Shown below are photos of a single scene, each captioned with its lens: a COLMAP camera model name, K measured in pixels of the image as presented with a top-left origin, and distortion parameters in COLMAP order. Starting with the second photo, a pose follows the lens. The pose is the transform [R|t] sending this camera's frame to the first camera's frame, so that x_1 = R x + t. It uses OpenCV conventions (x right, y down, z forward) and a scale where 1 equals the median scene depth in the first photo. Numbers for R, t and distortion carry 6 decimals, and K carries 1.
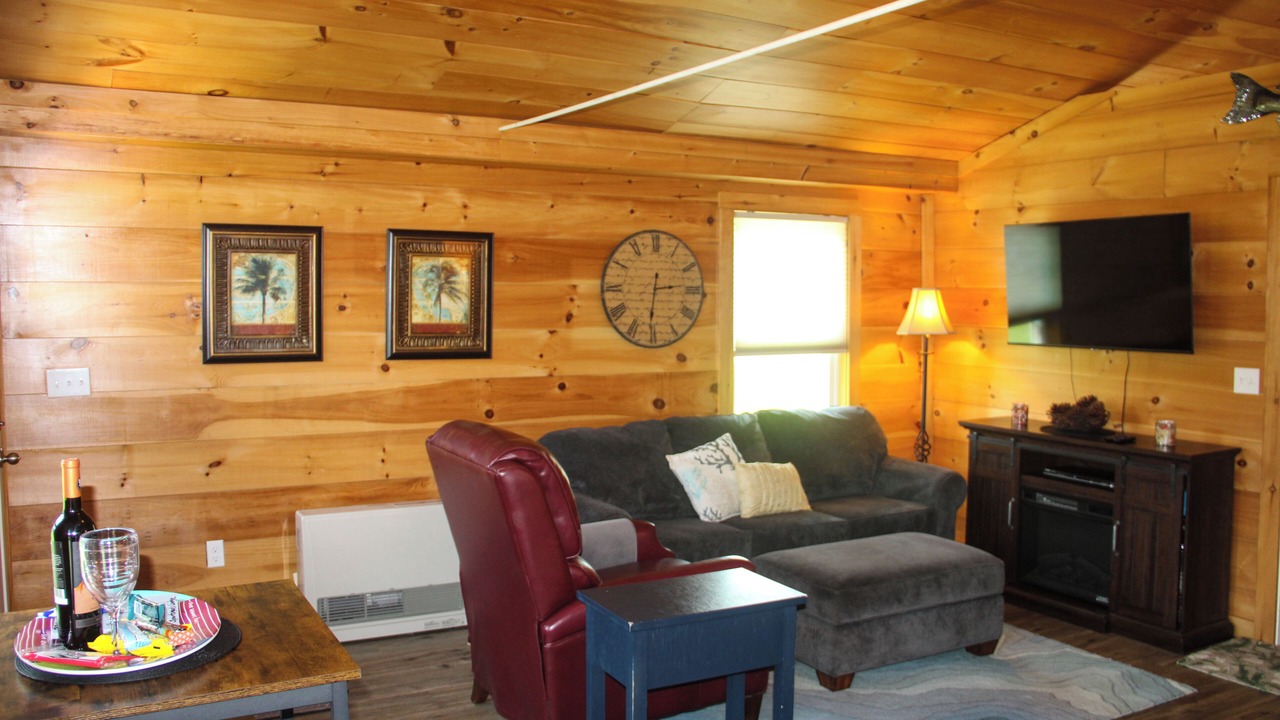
lens RADIAL K [[1073.9, 0, 642.8], [0, 1073.9, 355.3], [0, 0, 1]] dist [-0.159553, 0.111480]
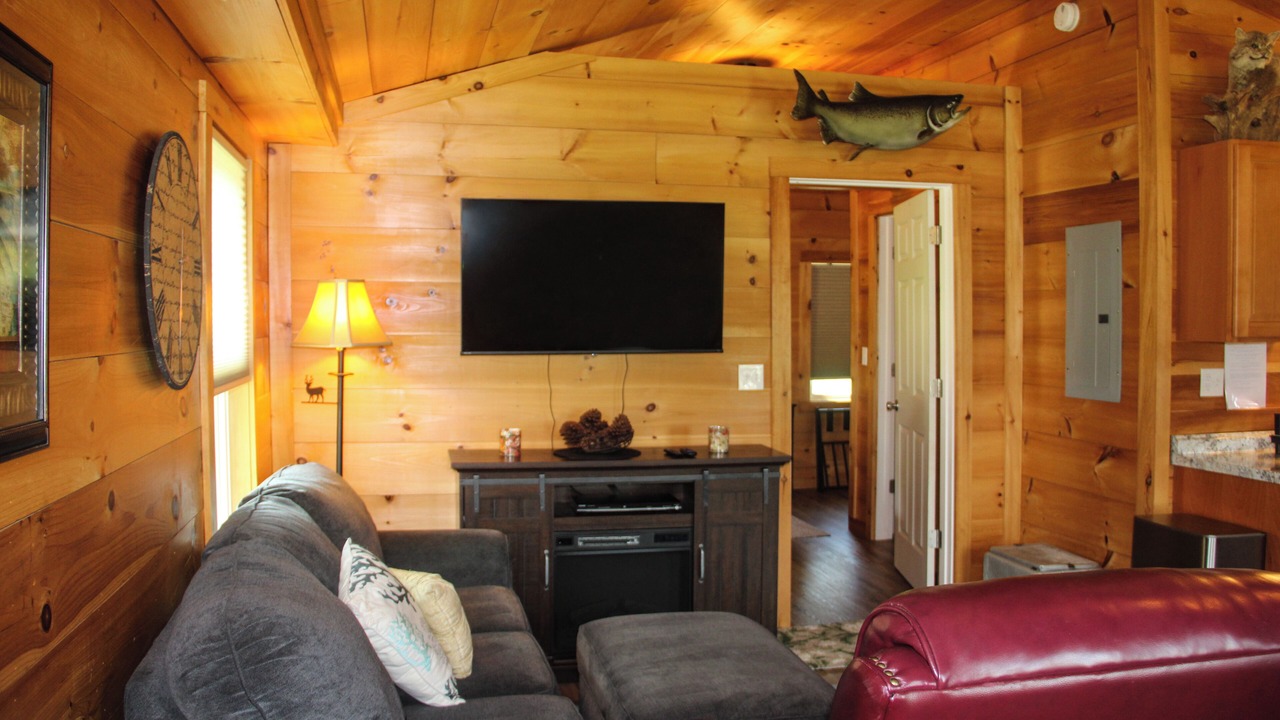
lens RADIAL K [[1073.9, 0, 652.7], [0, 1073.9, 357.7], [0, 0, 1]] dist [-0.159553, 0.111480]
pose [[0.267068, -0.035200, 0.963035, -0.401152], [0.053727, 0.998322, 0.021590, -0.020034], [-0.962179, 0.045975, 0.268511, 0.741202]]
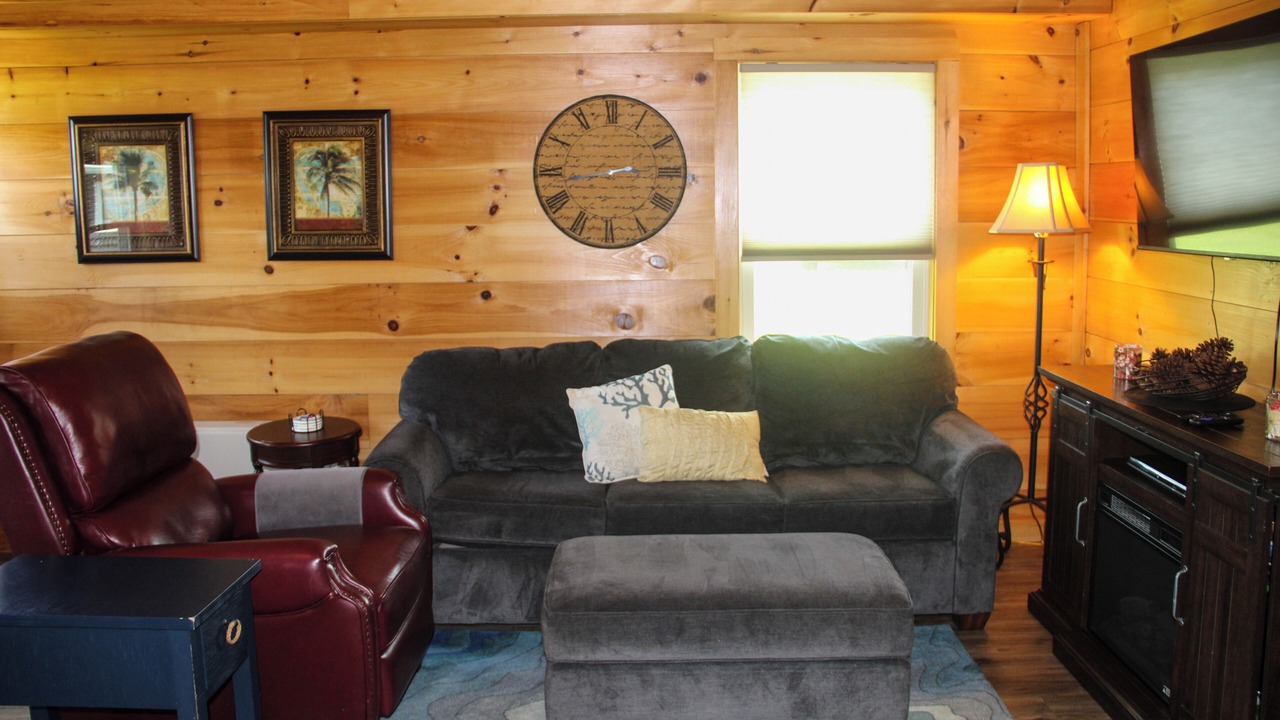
lens RADIAL K [[1073.9, 0, 650.0], [0, 1073.9, 349.9], [0, 0, 1]] dist [-0.159553, 0.111480]
pose [[0.876638, 0.052110, -0.478321, 0.439863], [-0.013105, 0.996335, 0.084525, 0.000121], [0.480972, -0.067830, 0.874108, 0.363209]]
